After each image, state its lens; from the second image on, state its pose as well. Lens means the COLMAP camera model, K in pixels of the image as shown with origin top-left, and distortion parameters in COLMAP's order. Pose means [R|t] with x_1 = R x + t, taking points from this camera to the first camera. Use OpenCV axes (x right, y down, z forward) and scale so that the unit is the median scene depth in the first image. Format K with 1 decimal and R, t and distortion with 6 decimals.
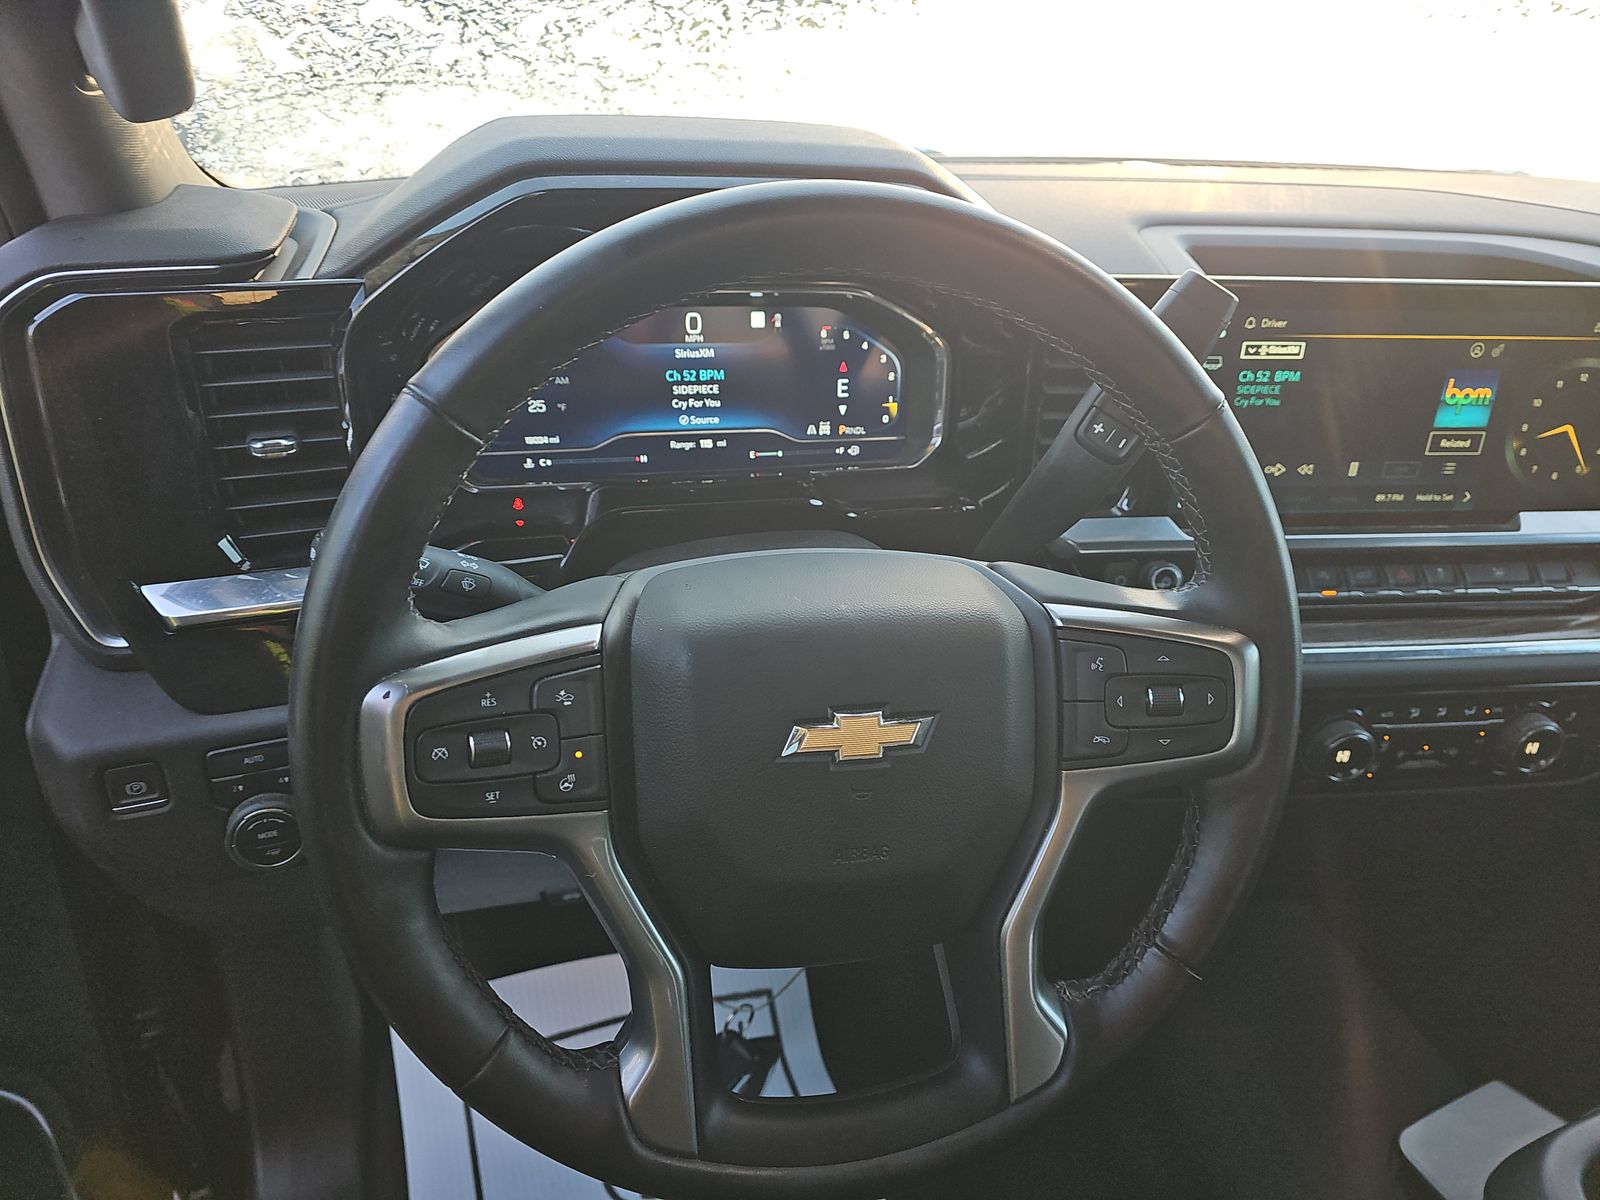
lens RADIAL K [[1067.0, 0, 796.6], [0, 1067.0, 622.9], [0, 0, 1]] dist [0.006832, -0.000164]
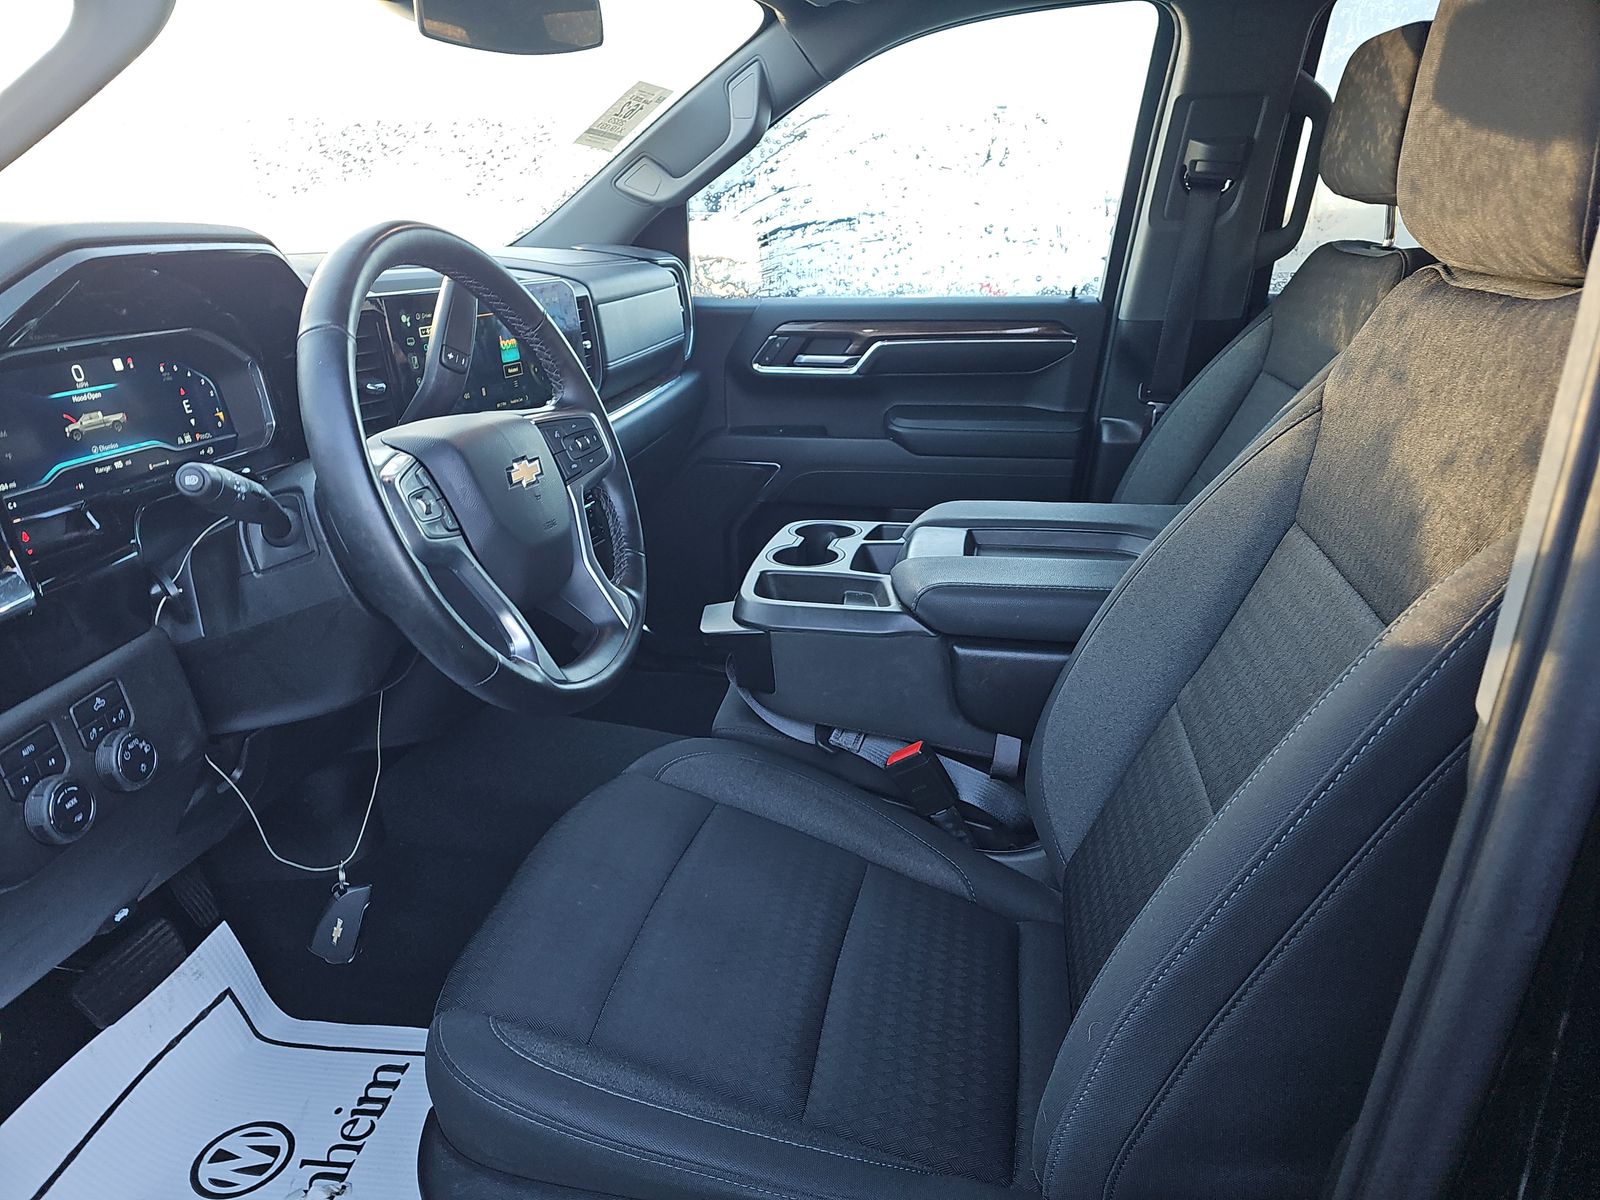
lens RADIAL K [[1027.5, 0, 799.9], [0, 1027.5, 635.9], [0, 0, 1]] dist [0.042917, -0.062753]
pose [[0.421960, -0.367286, 0.828885, -0.864283], [0.436876, 0.883488, 0.169081, 0.162314], [-0.794411, 0.290775, 0.533255, -0.244849]]
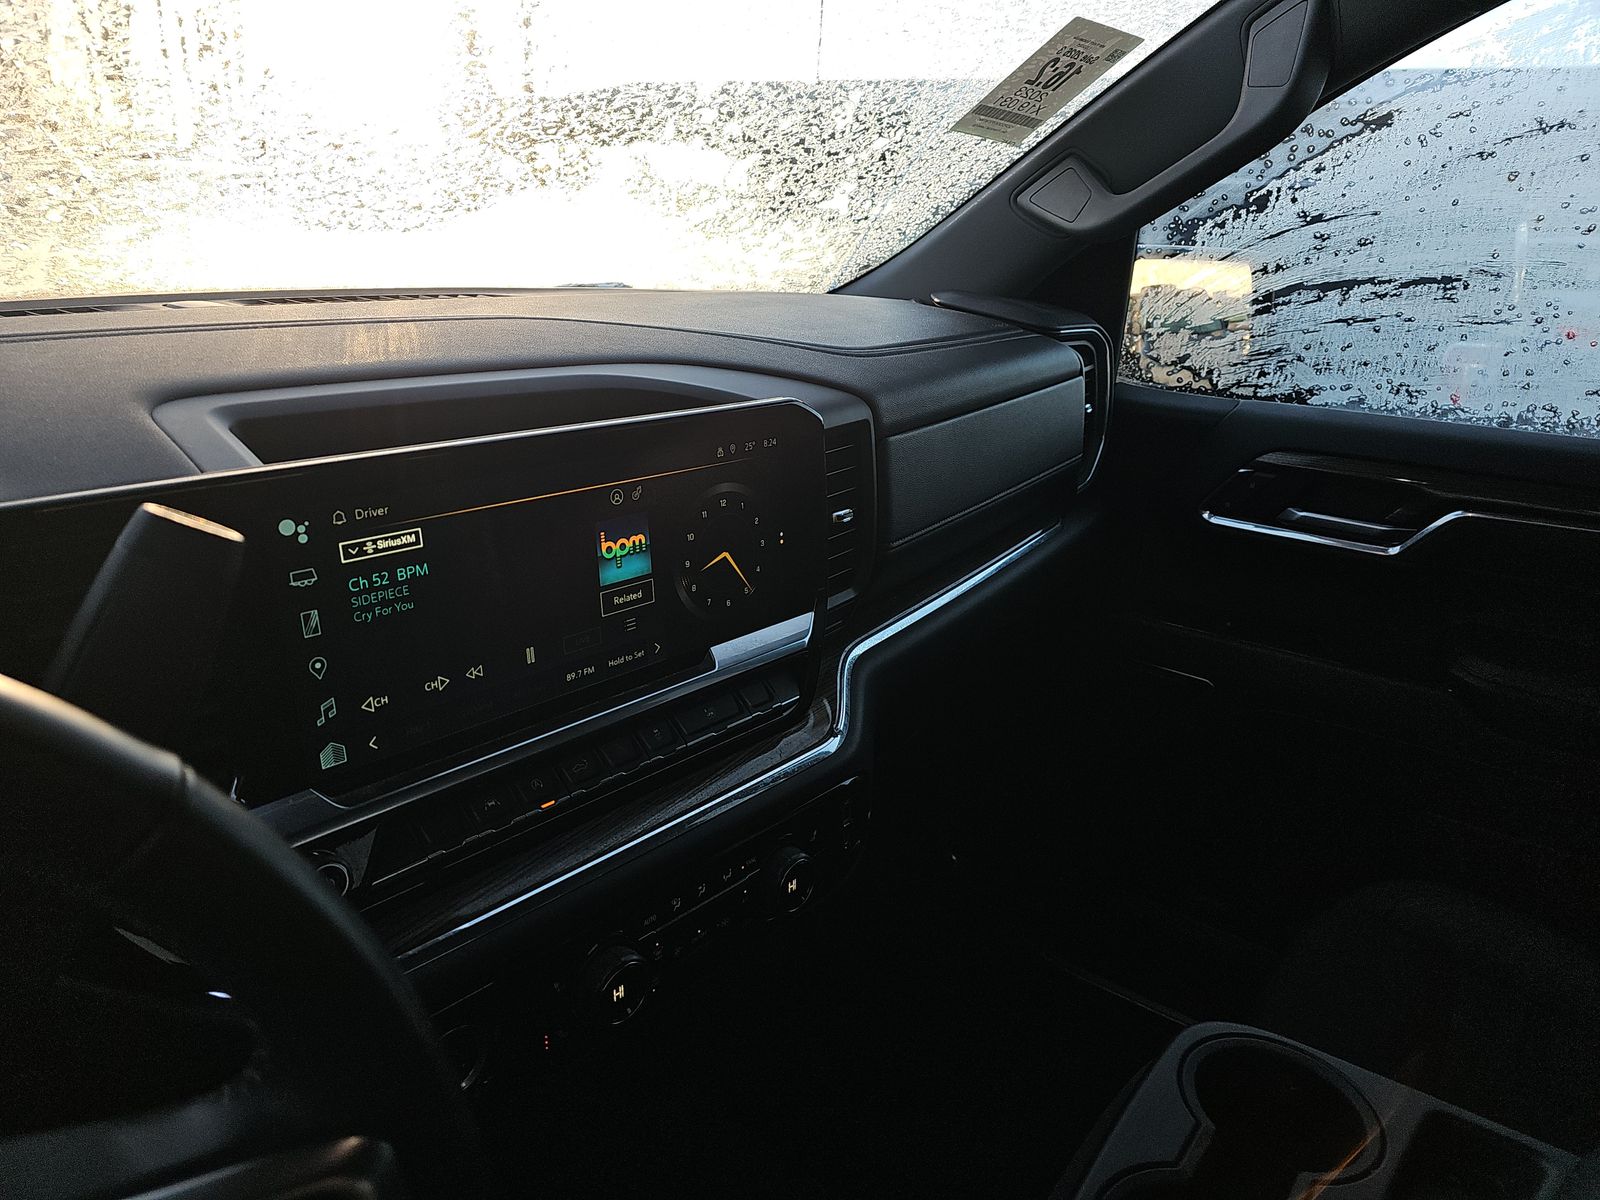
lens RADIAL K [[1026.5, 0, 800.0], [0, 1026.5, 600.0], [0, 0, 1]] dist [0.015319, -0.016674]
pose [[0.766604, -0.230181, 0.599445, 0.214022], [0.285552, 0.958359, 0.002820, -0.127665], [-0.575133, 0.169011, 0.800411, 0.235879]]
